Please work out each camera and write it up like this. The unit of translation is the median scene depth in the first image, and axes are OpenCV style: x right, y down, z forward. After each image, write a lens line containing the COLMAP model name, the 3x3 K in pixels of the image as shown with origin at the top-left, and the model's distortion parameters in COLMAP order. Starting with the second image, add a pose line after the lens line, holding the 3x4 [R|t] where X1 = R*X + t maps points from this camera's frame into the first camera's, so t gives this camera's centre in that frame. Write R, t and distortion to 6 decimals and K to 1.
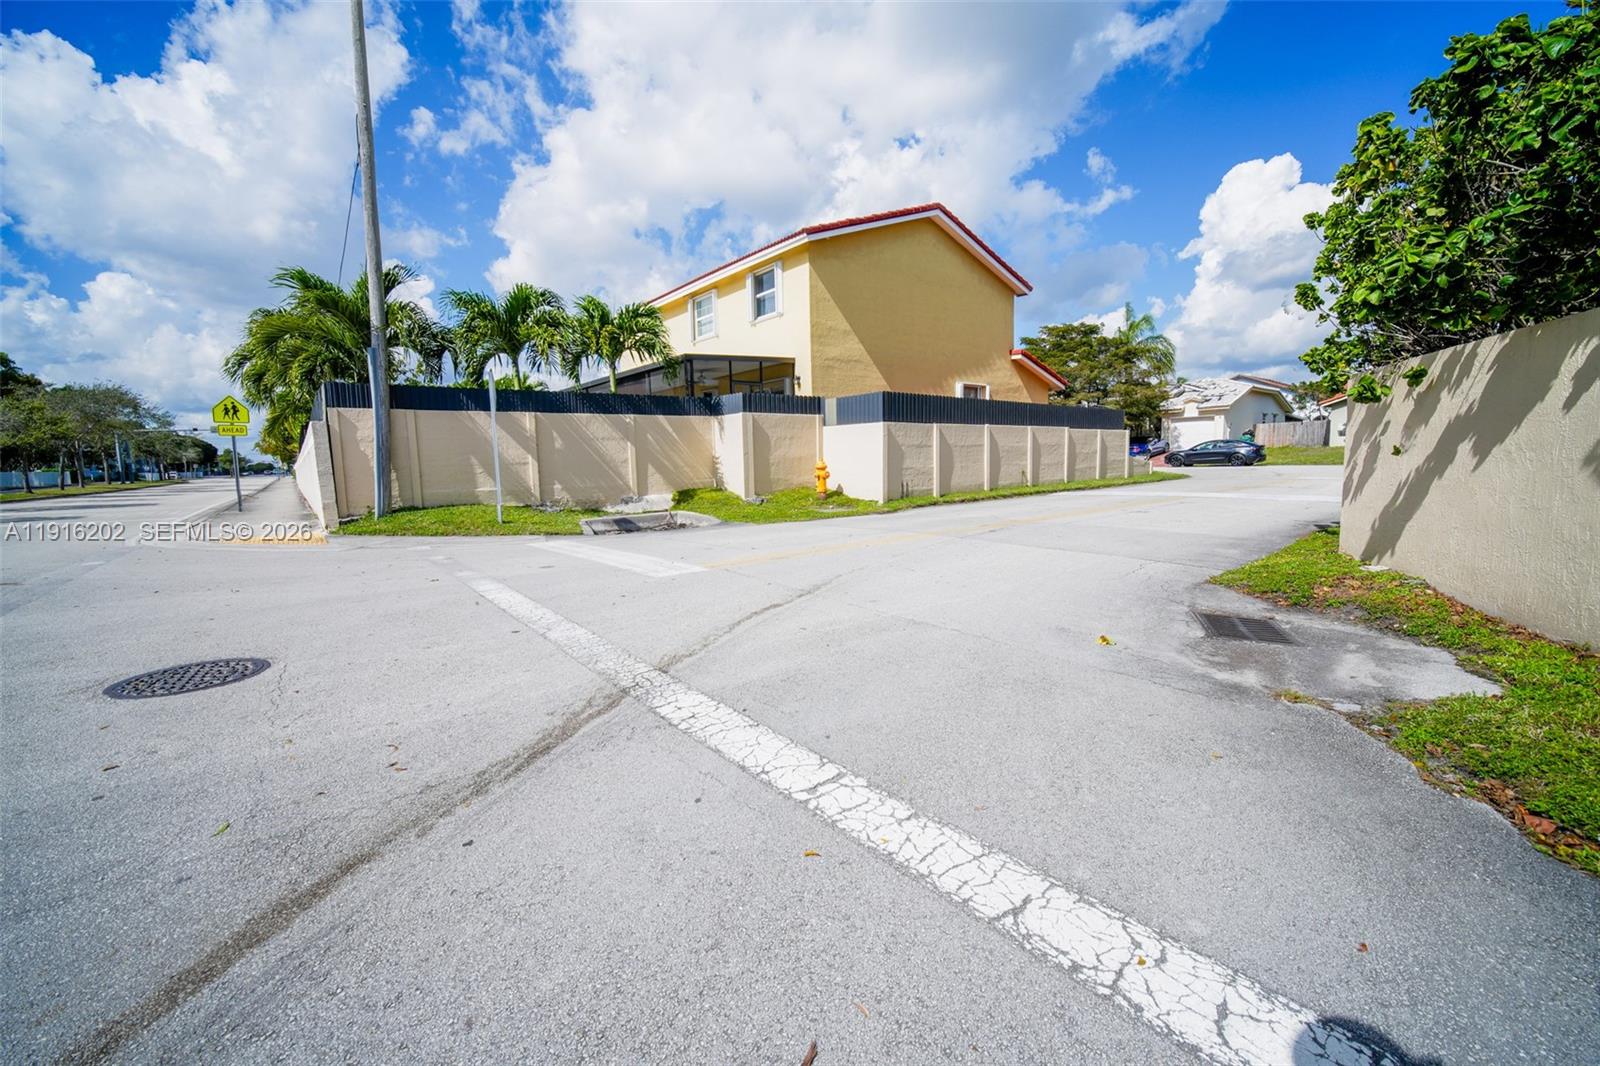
lens RADIAL K [[632.4, 0, 796.2], [0, 632.4, 527.4], [0, 0, 1]] dist [-0.000294, -0.000161]
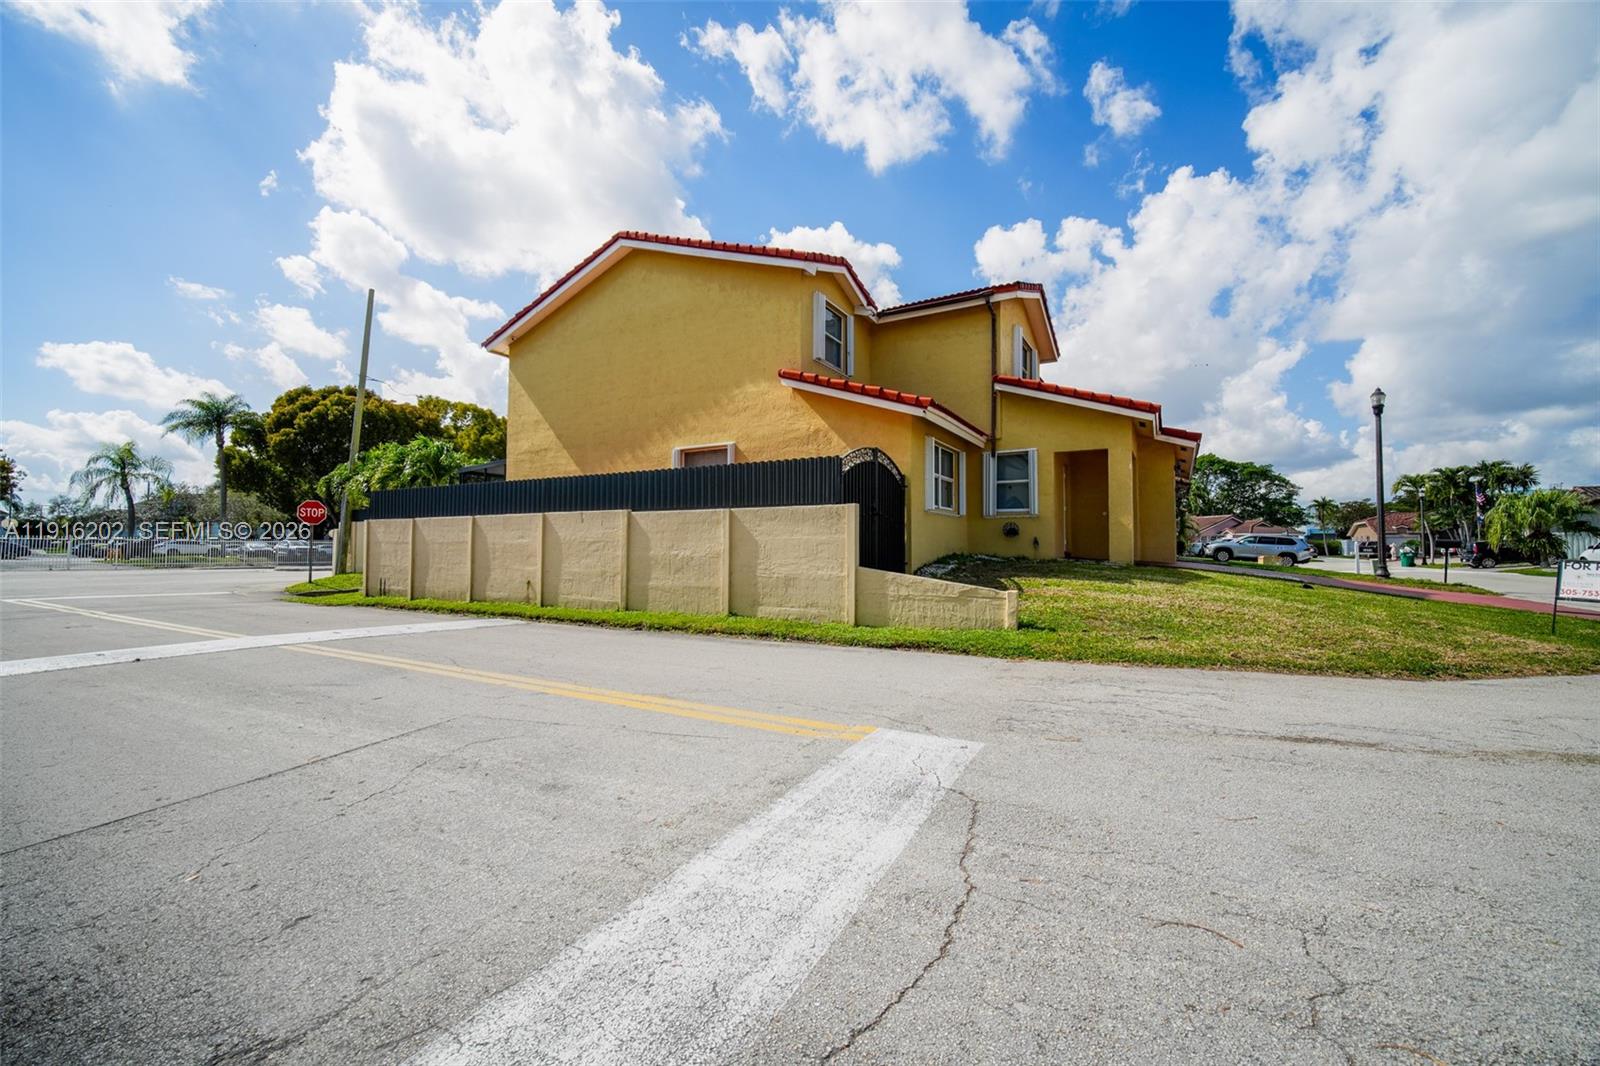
lens RADIAL K [[632.4, 0, 796.2], [0, 632.4, 527.4], [0, 0, 1]] dist [-0.000294, -0.000161]
pose [[0.376550, -0.005414, -0.926380, 0.917341], [-0.115028, 0.991971, -0.052553, -0.126226], [0.919227, 0.126348, 0.372904, 0.884689]]
